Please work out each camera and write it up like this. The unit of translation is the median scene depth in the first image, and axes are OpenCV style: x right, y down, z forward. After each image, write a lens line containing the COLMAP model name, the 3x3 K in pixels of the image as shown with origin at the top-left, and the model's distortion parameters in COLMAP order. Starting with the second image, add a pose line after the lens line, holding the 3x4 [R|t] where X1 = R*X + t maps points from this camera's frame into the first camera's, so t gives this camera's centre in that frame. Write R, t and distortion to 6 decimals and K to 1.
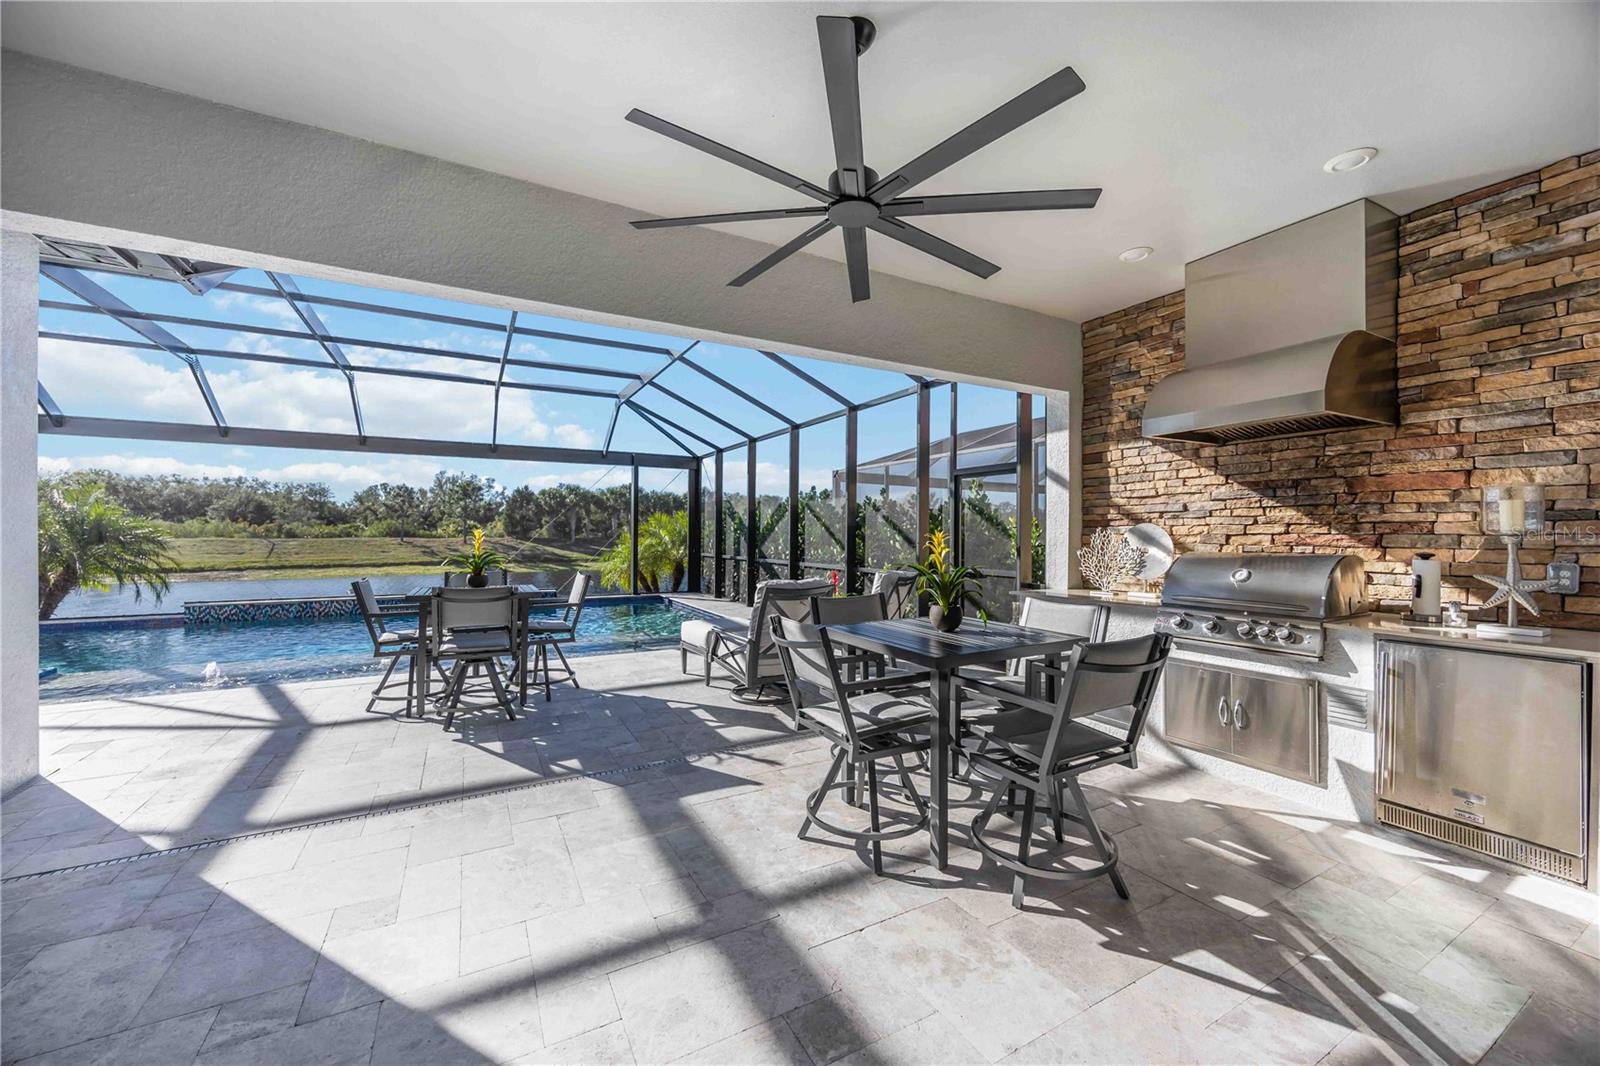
lens RADIAL K [[608.7, 0, 795.8], [0, 608.7, 532.8], [0, 0, 1]] dist [-0.006606, 0.000341]
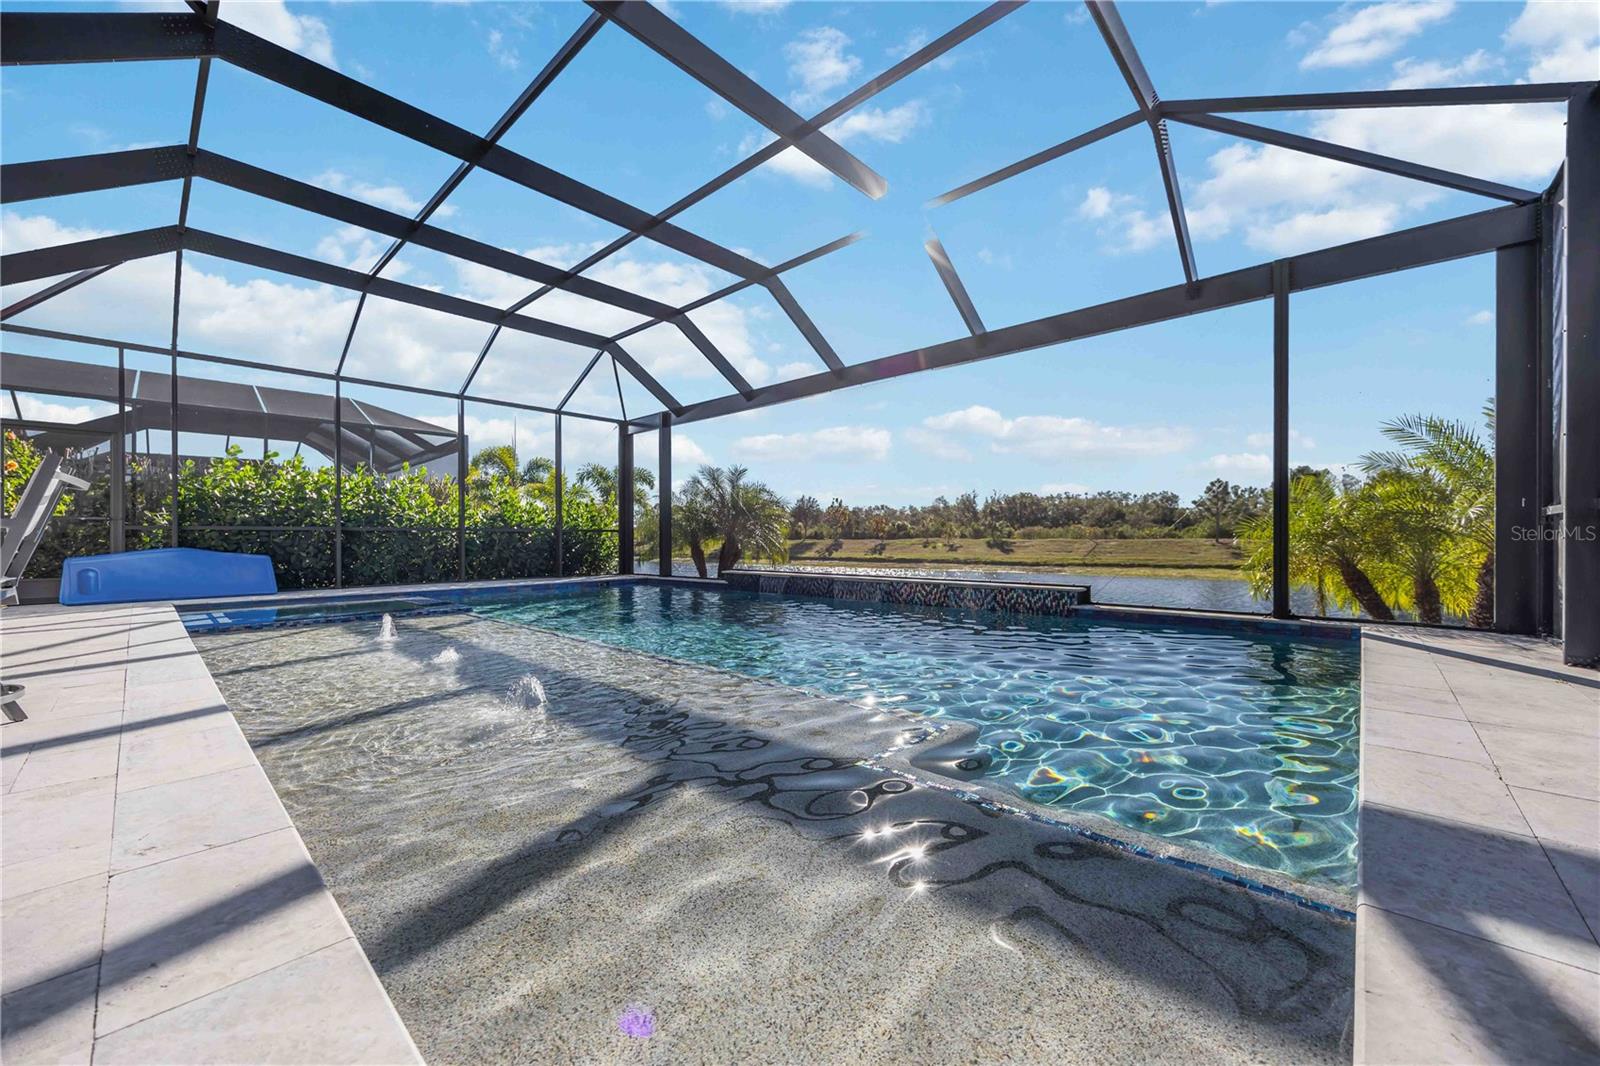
lens RADIAL K [[608.7, 0, 794.4], [0, 608.7, 535.2], [0, 0, 1]] dist [-0.006606, 0.000341]
pose [[0.321181, -0.009371, -0.946971, 0.003654], [0.002592, 0.999956, -0.009016, 0.021863], [0.947014, 0.000441, 0.321191, 0.257752]]
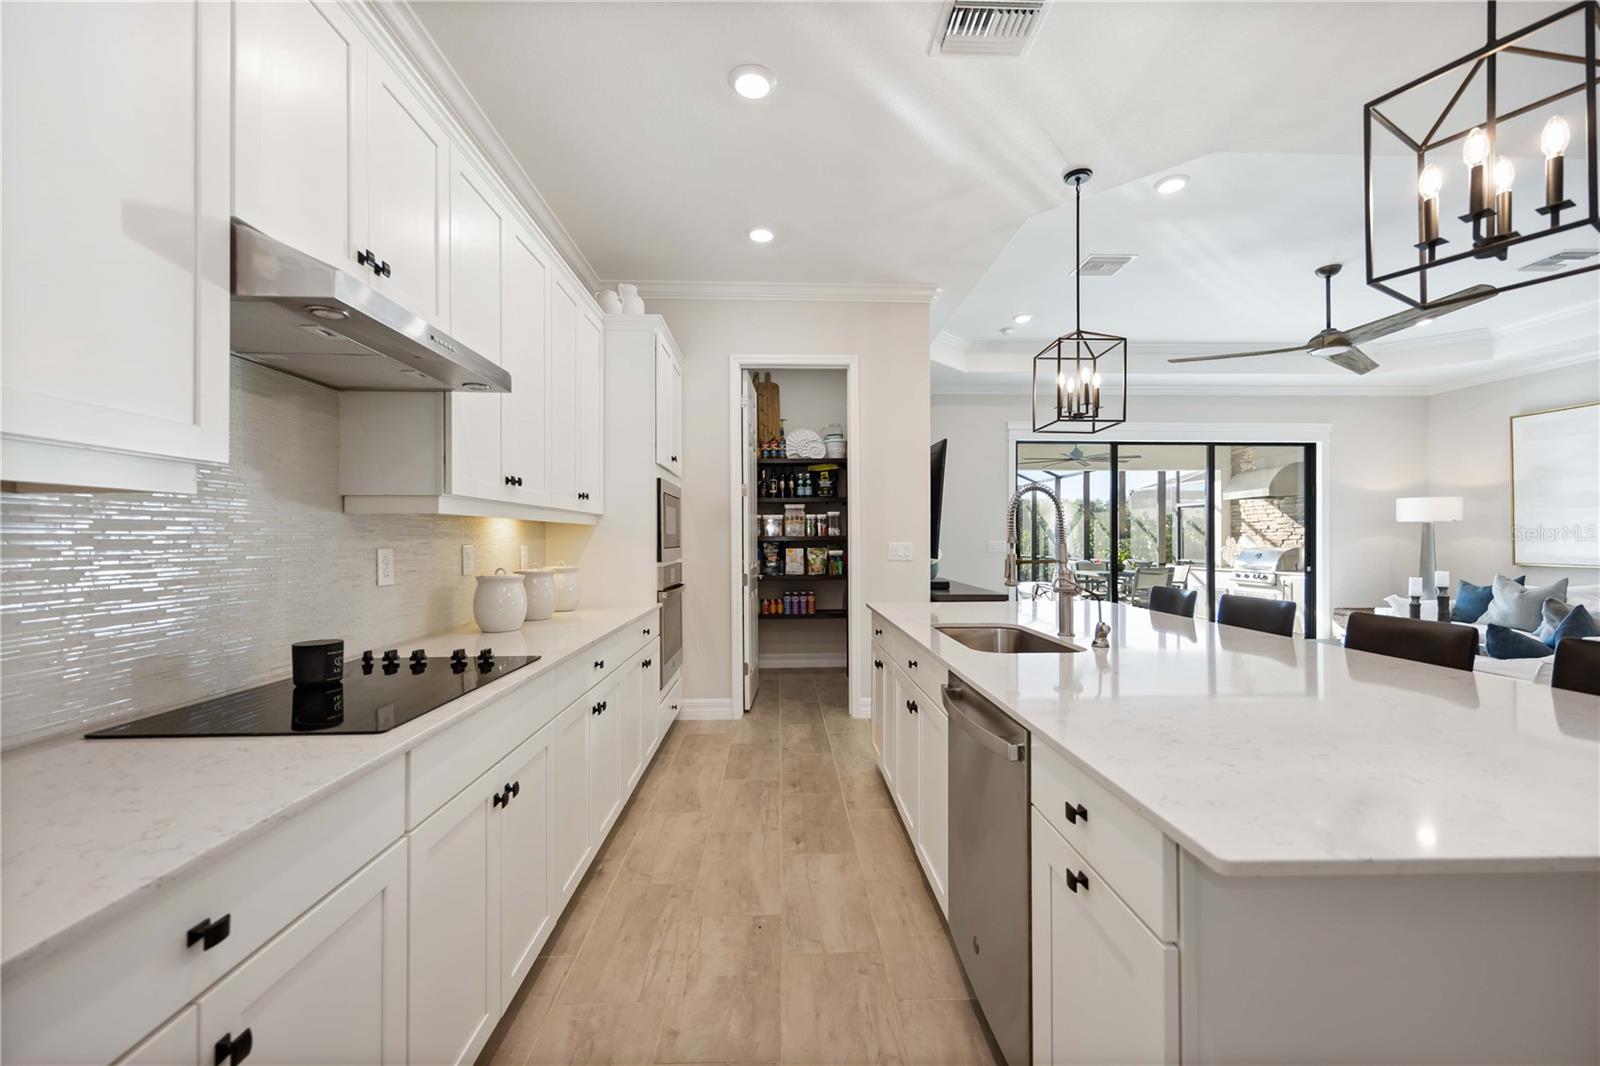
lens RADIAL K [[625.8, 0, 796.4], [0, 625.8, 536.5], [0, 0, 1]] dist [-0.001874, 0.000293]
pose [[0.887018, -0.004908, -0.461710, 0.025128], [0.002261, 0.999978, -0.006286, 0.000320], [0.461730, 0.004532, 0.887009, -0.248532]]
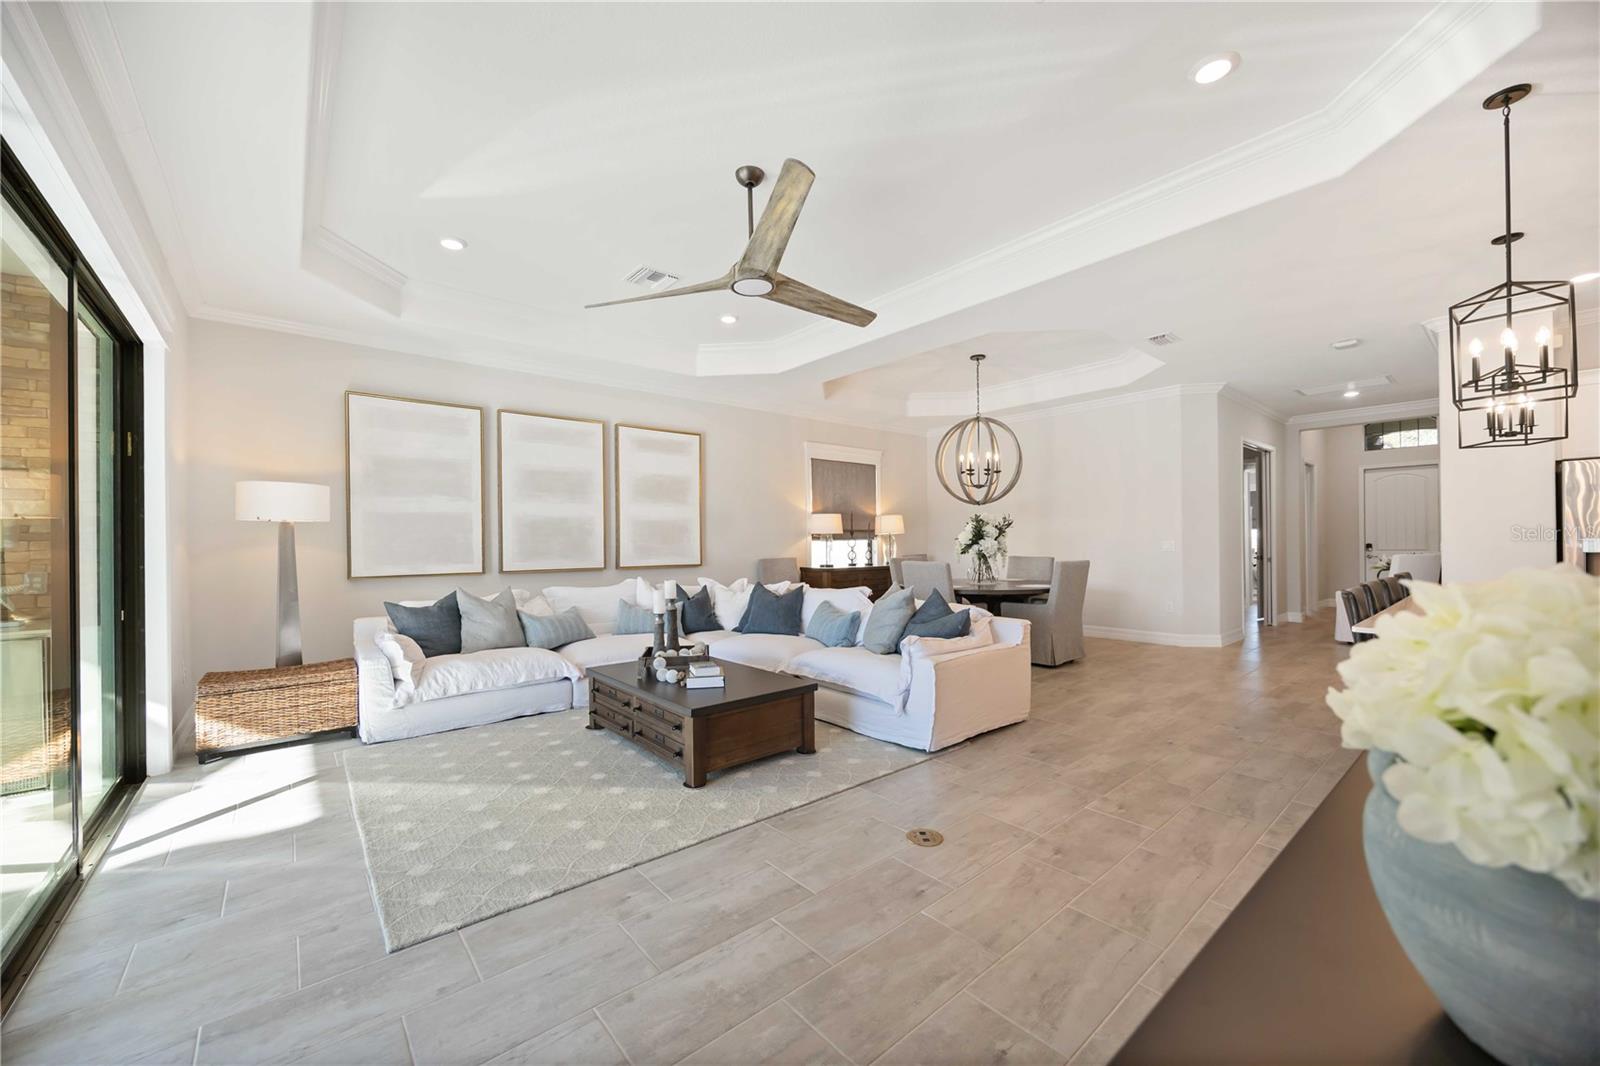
lens RADIAL K [[608.7, 0, 796.6], [0, 608.7, 541.5], [0, 0, 1]] dist [-0.006606, 0.000341]
pose [[-0.199827, 0.000072, 0.979831, -0.037981], [0.012530, 0.999918, 0.002482, -0.000012], [-0.979751, 0.012773, -0.199812, -0.038650]]
